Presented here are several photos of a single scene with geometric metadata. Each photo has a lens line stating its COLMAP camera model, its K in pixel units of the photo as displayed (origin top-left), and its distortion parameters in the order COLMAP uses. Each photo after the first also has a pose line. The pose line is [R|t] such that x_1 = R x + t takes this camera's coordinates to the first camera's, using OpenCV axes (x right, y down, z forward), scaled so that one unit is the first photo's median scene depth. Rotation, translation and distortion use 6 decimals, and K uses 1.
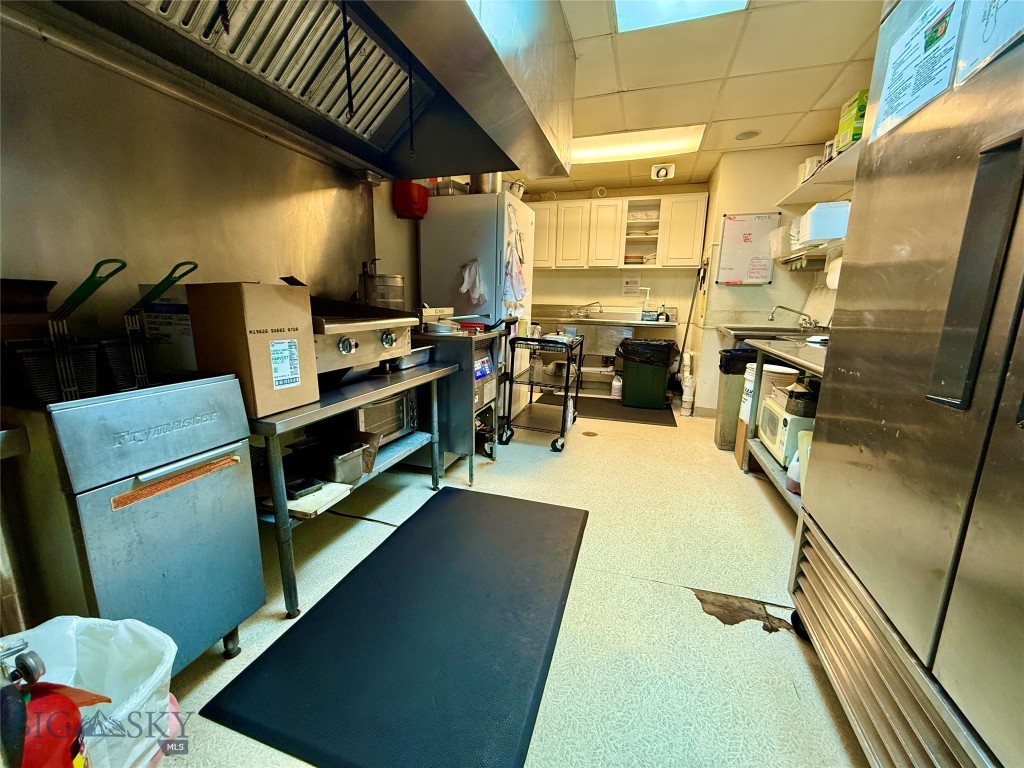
lens RADIAL K [[404.3, 0, 507.1], [0, 404.3, 381.4], [0, 0, 1]] dist [-0.001308, -0.000109]
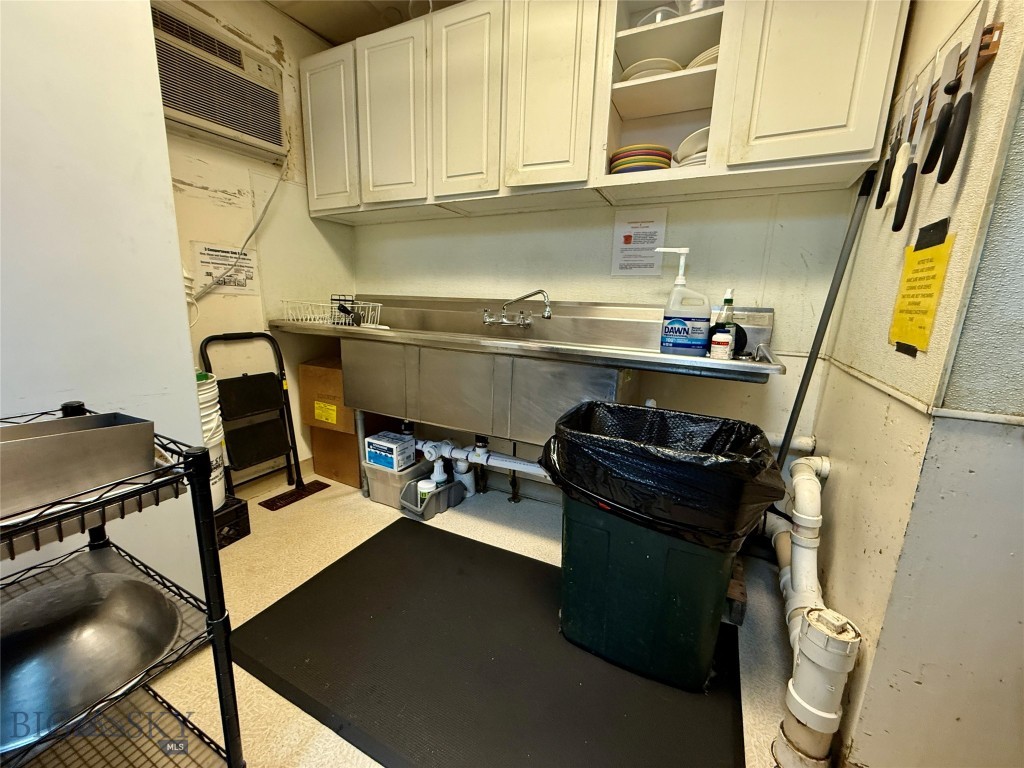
lens RADIAL K [[404.3, 0, 519.6], [0, 404.3, 385.9], [0, 0, 1]] dist [-0.001308, -0.000109]
pose [[0.990235, 0.038128, -0.134096, 0.270156], [-0.036220, 0.999205, 0.016636, -0.121407], [0.134624, -0.011617, 0.990829, 0.664300]]
